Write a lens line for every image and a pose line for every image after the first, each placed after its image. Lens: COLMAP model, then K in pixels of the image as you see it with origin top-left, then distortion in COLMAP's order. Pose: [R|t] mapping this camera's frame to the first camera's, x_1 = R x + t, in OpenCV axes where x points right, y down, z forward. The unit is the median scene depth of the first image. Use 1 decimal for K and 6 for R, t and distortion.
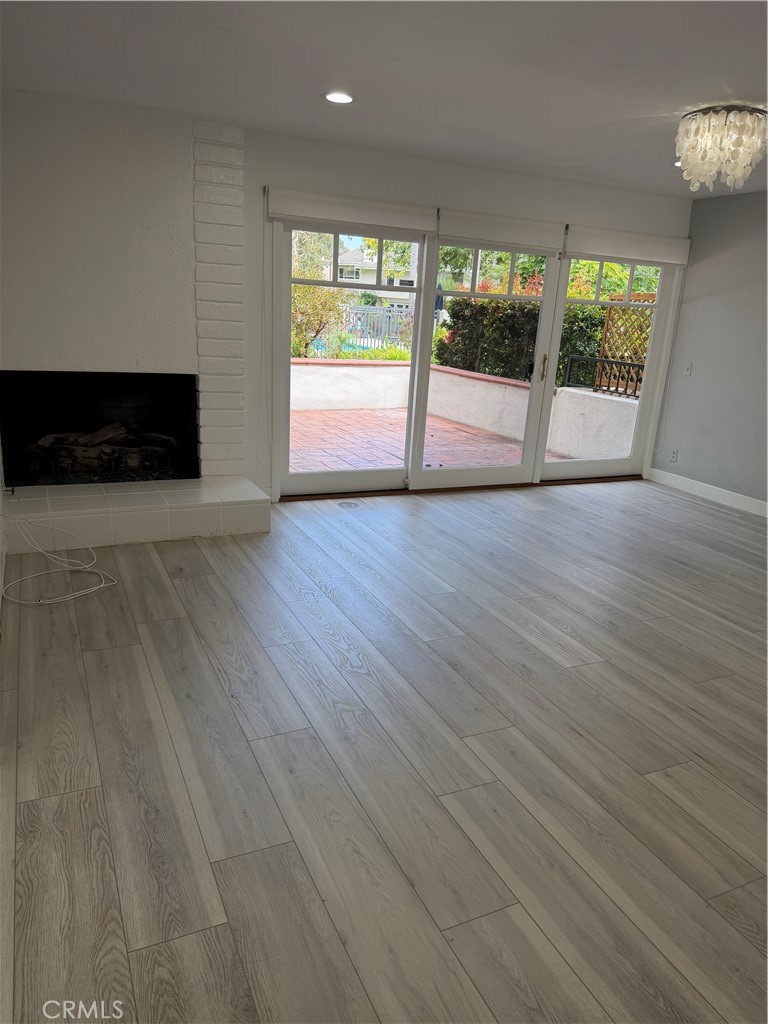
lens RADIAL K [[723.6, 0, 389.8], [0, 723.6, 514.3], [0, 0, 1]] dist [0.105570, -0.167554]
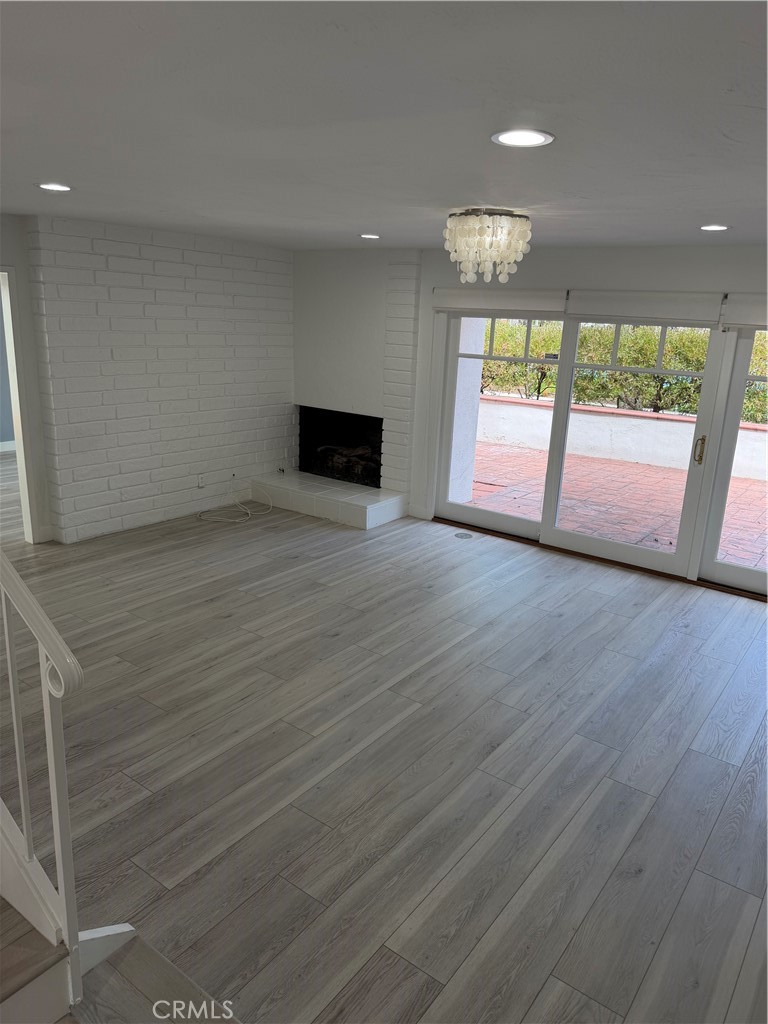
lens RADIAL K [[723.6, 0, 389.8], [0, 723.6, 514.3], [0, 0, 1]] dist [0.105570, -0.167554]
pose [[0.462130, 0.203727, -0.863094, 0.918460], [-0.257401, 0.962170, 0.089292, -0.122922], [0.848635, 0.180897, 0.497087, 0.287253]]
